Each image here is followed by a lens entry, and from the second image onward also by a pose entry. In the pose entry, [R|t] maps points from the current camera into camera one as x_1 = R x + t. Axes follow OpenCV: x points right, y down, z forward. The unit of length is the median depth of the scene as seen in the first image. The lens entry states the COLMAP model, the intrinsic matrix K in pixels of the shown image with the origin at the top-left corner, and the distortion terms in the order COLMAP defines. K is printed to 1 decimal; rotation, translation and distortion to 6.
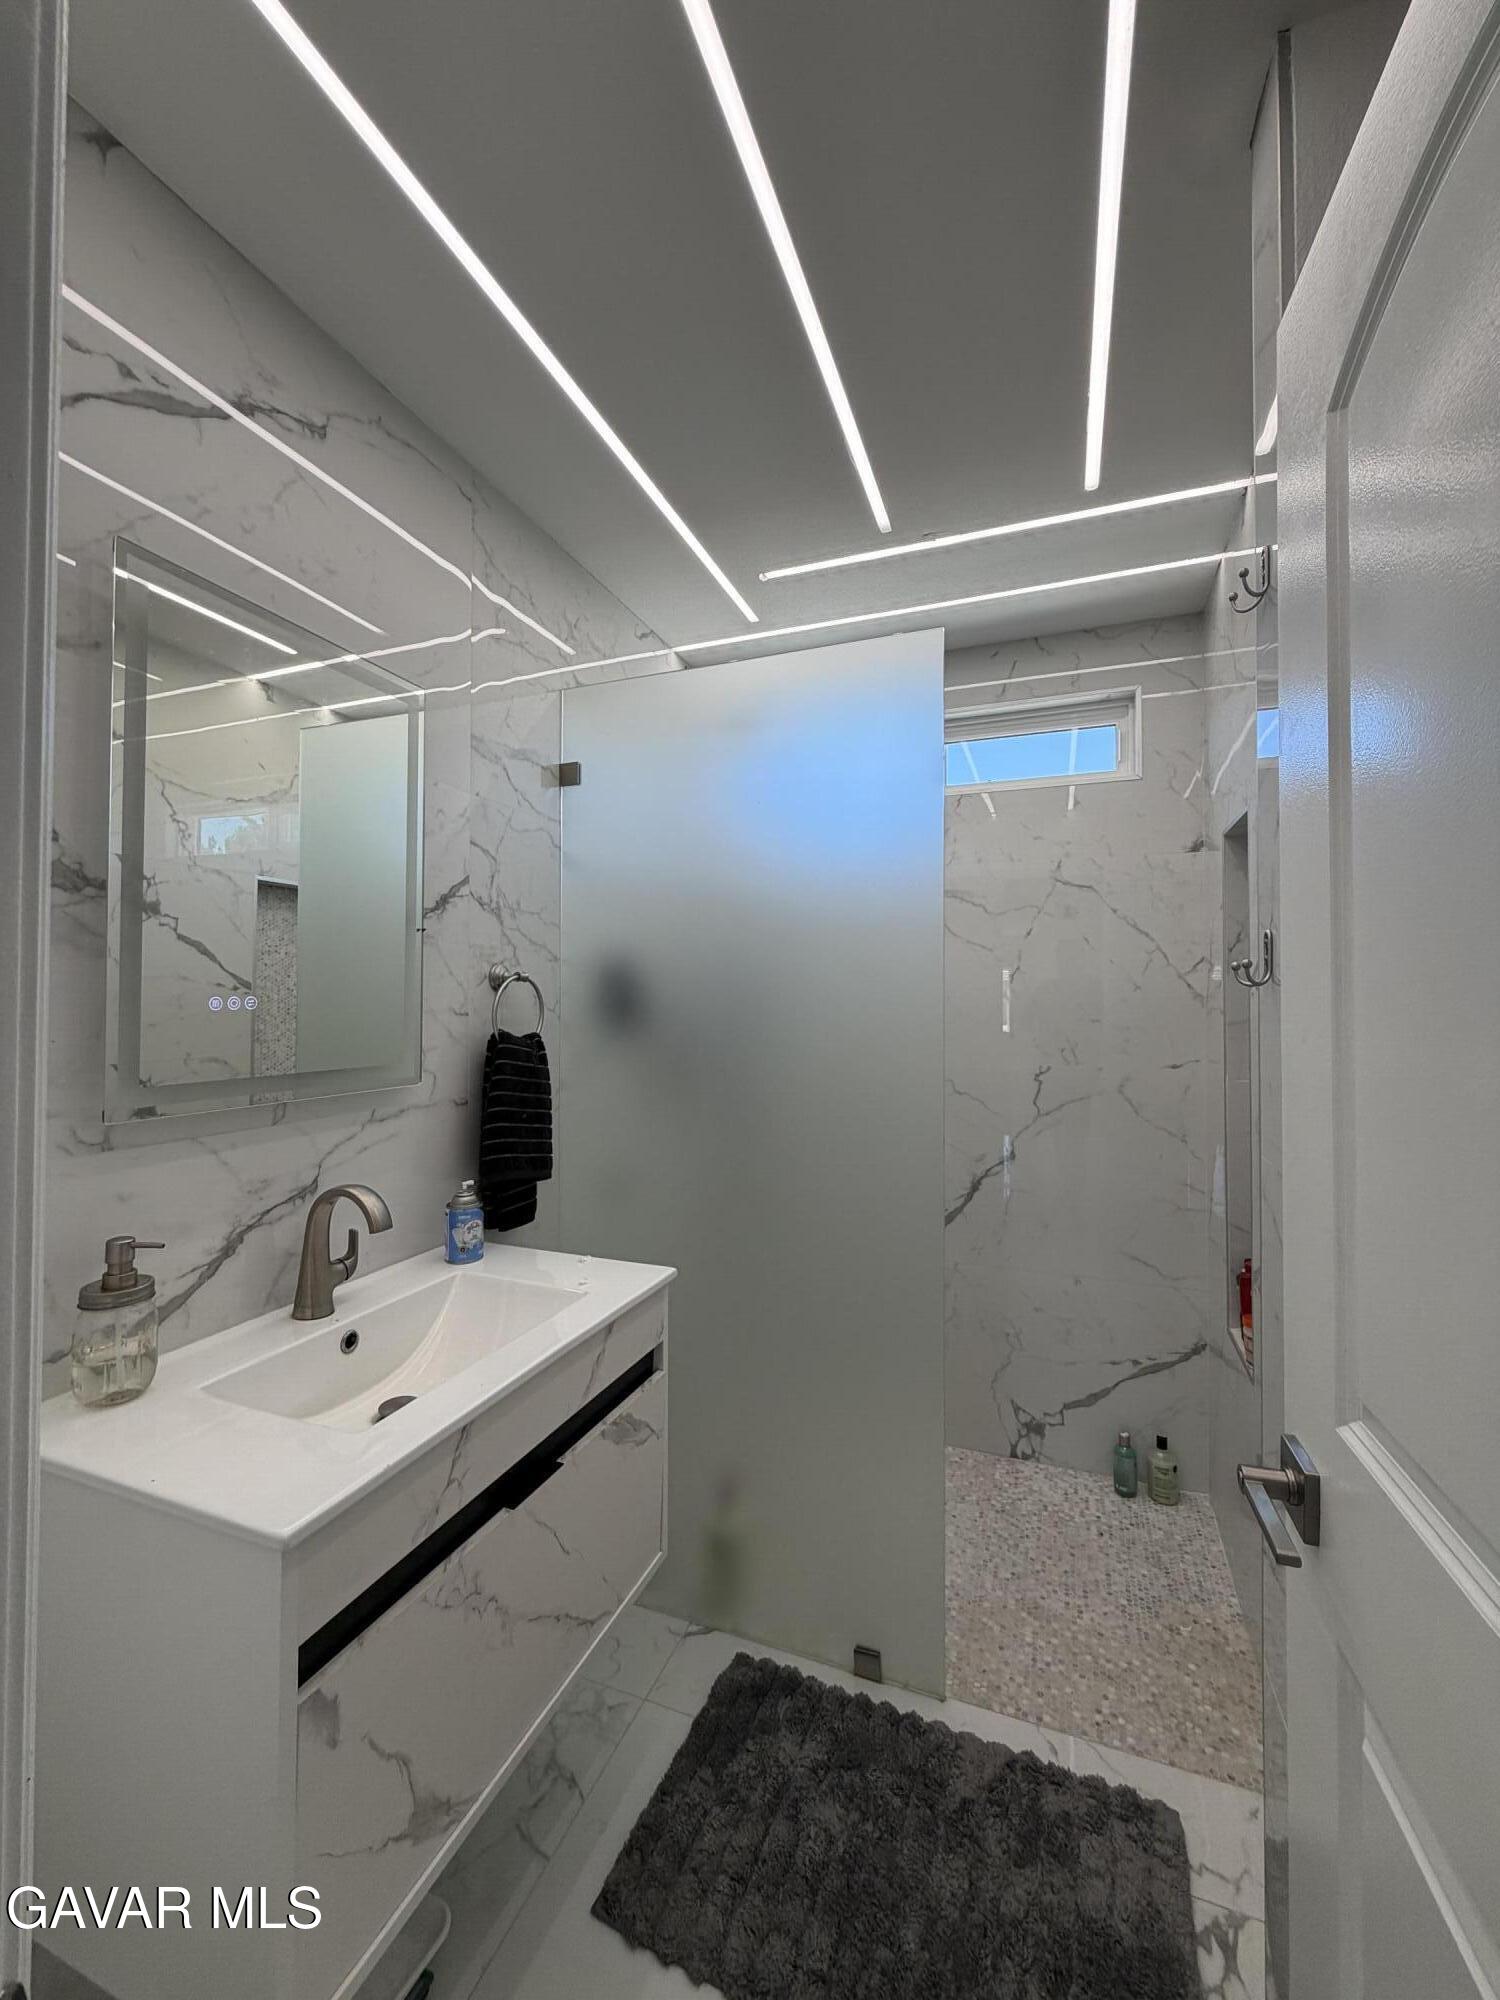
lens RADIAL K [[797.9, 0, 749.8], [0, 797.9, 987.7], [0, 0, 1]] dist [-0.000145, -0.000300]
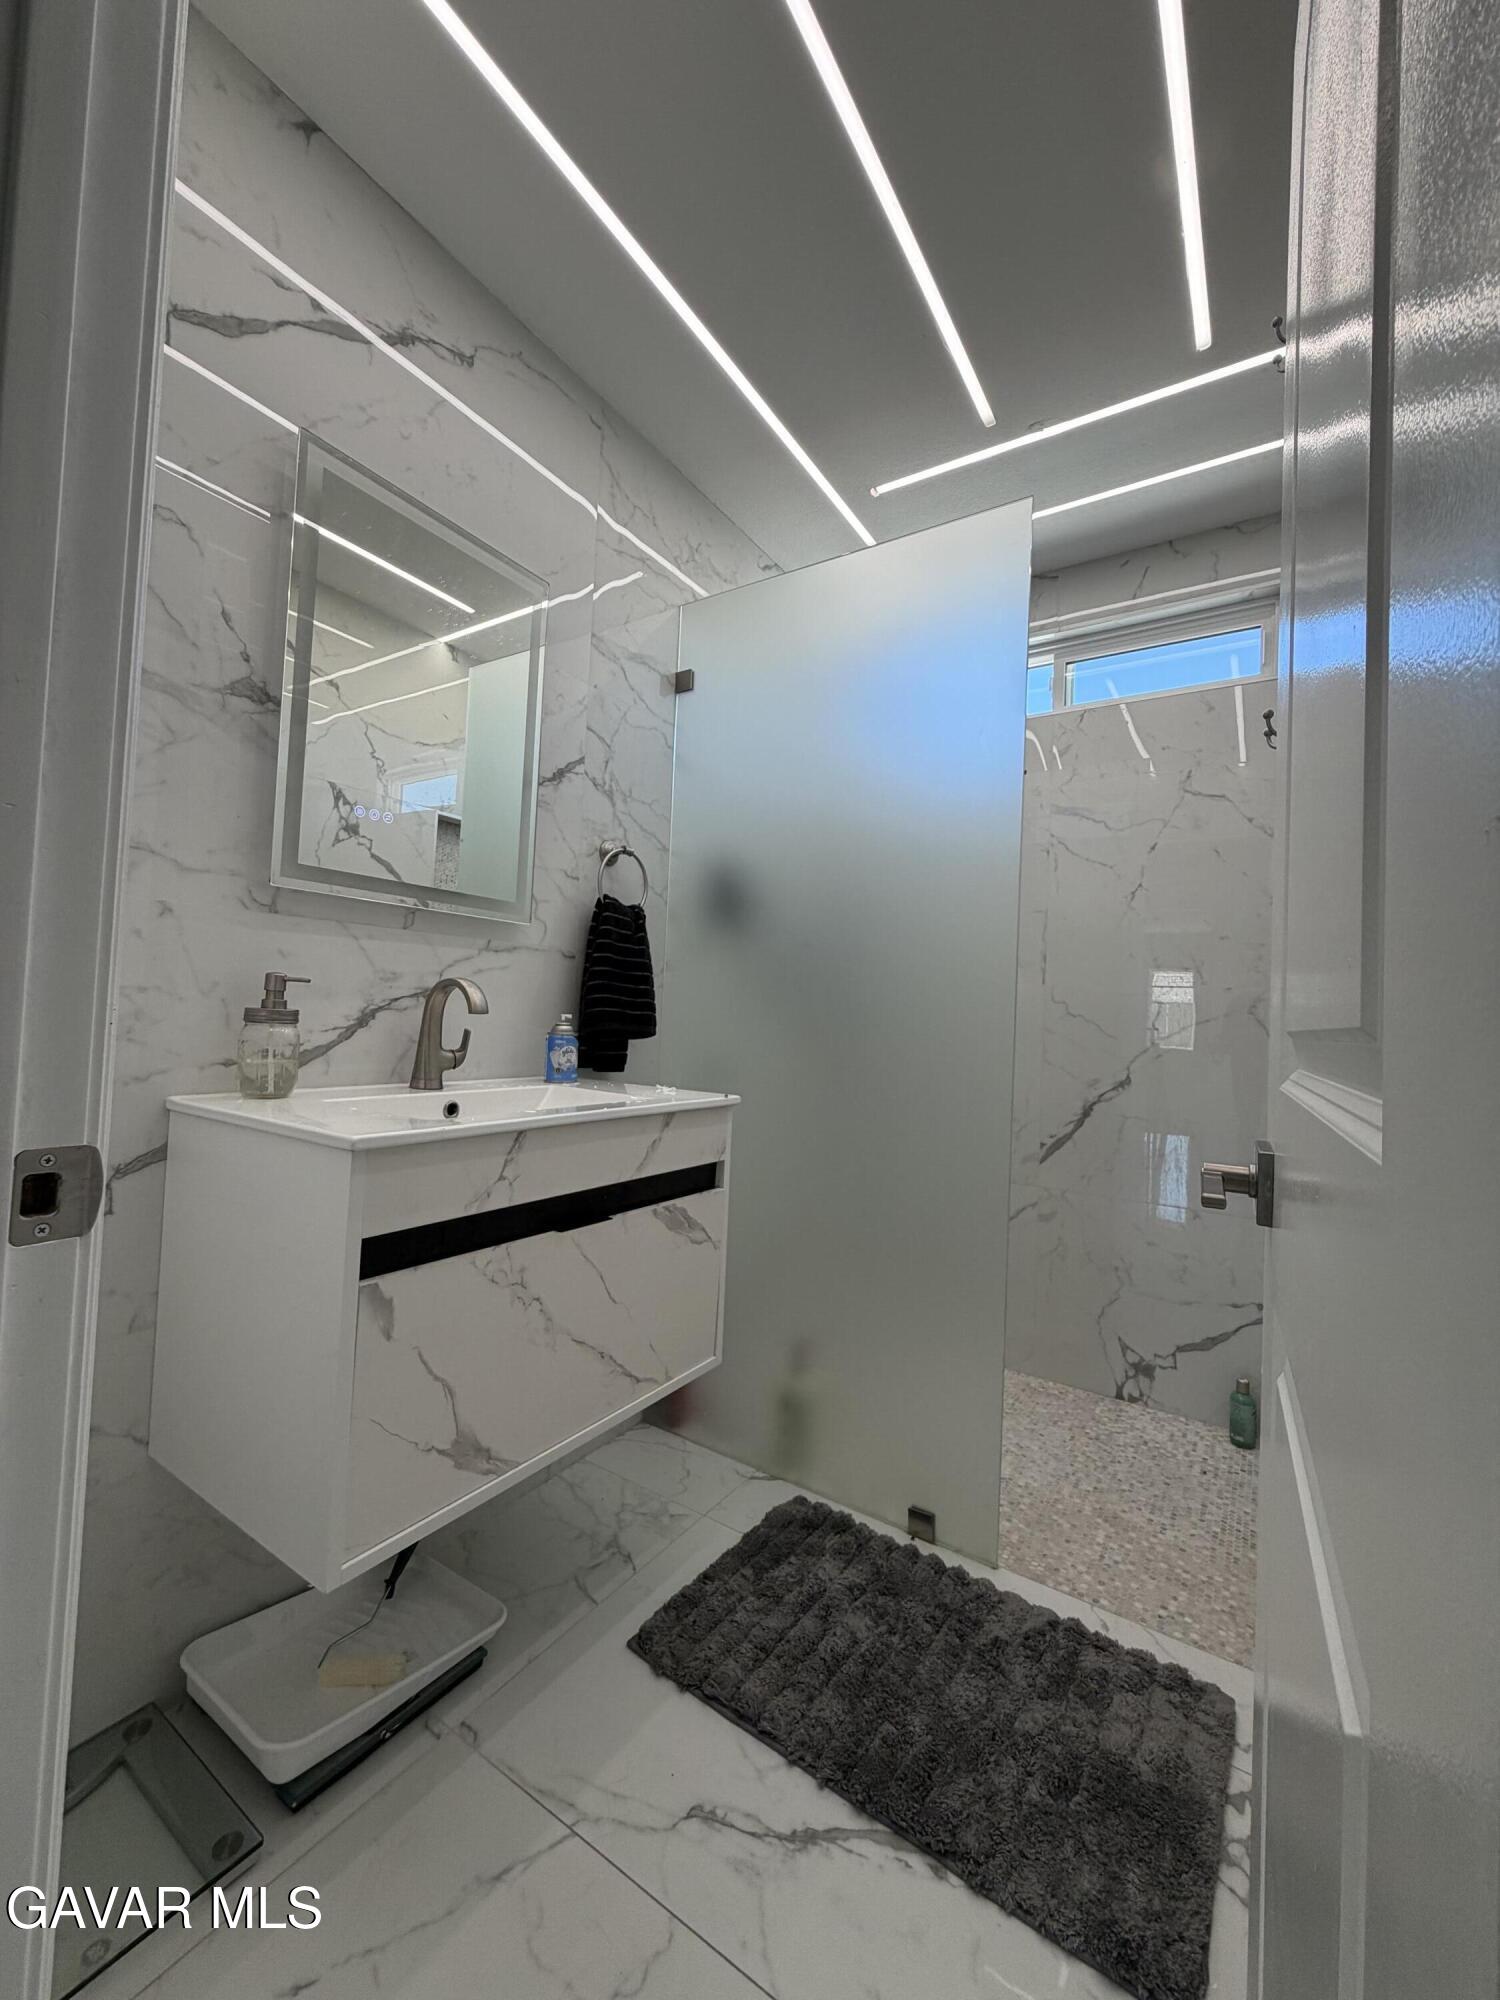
lens RADIAL K [[797.9, 0, 749.8], [0, 797.9, 987.7], [0, 0, 1]] dist [-0.000145, -0.000300]
pose [[0.977166, 0.033974, -0.209741, 0.131719], [-0.037978, 0.999165, -0.015089, 0.206498], [0.209054, 0.022710, 0.977640, -0.048597]]
